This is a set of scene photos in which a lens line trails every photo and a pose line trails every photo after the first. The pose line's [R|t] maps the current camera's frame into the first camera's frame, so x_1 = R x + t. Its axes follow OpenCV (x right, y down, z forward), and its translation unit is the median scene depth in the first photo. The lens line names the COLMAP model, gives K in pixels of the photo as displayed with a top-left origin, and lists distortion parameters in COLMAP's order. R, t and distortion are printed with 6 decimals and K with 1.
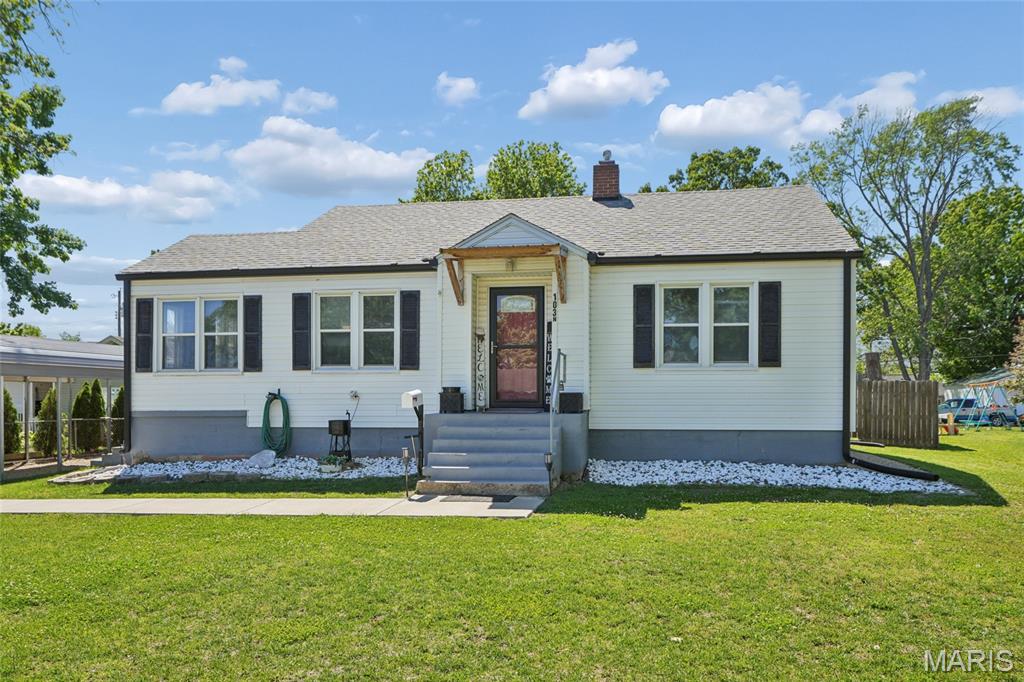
lens RADIAL K [[703.2, 0, 516.0], [0, 703.2, 410.9], [0, 0, 1]] dist [-0.004793, -0.003087]
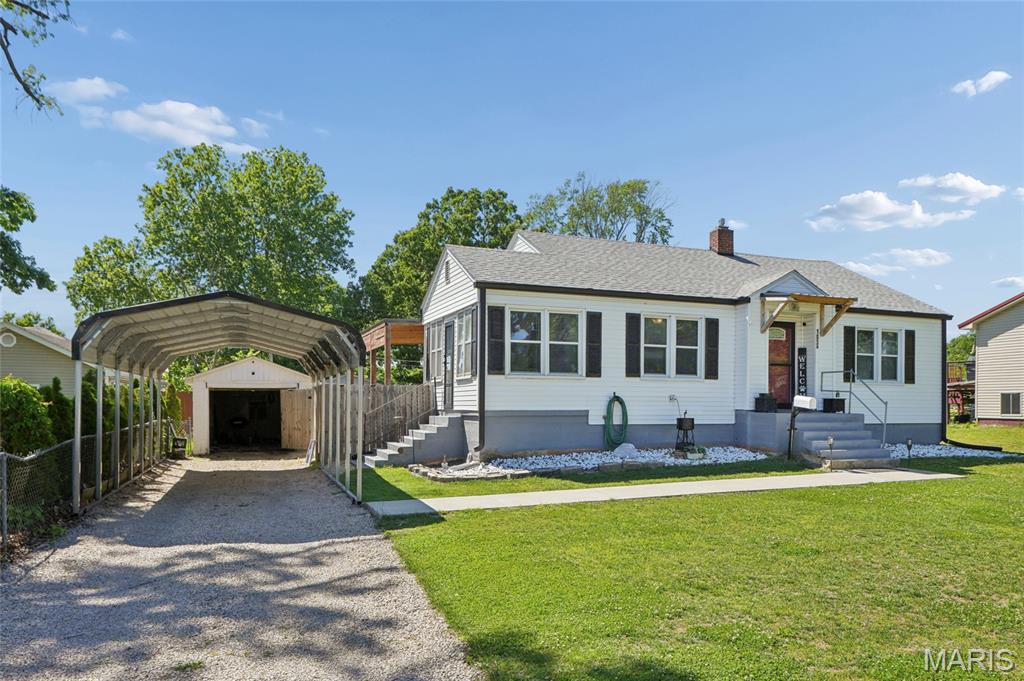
lens RADIAL K [[665.7, 0, 511.9], [0, 665.7, 390.8], [0, 0, 1]] dist [-0.009186, -0.001208]
pose [[0.884373, 0.016958, 0.466472, -1.040445], [0.000059, 0.999336, -0.036442, 0.007325], [-0.466781, 0.032256, 0.883785, 0.092520]]
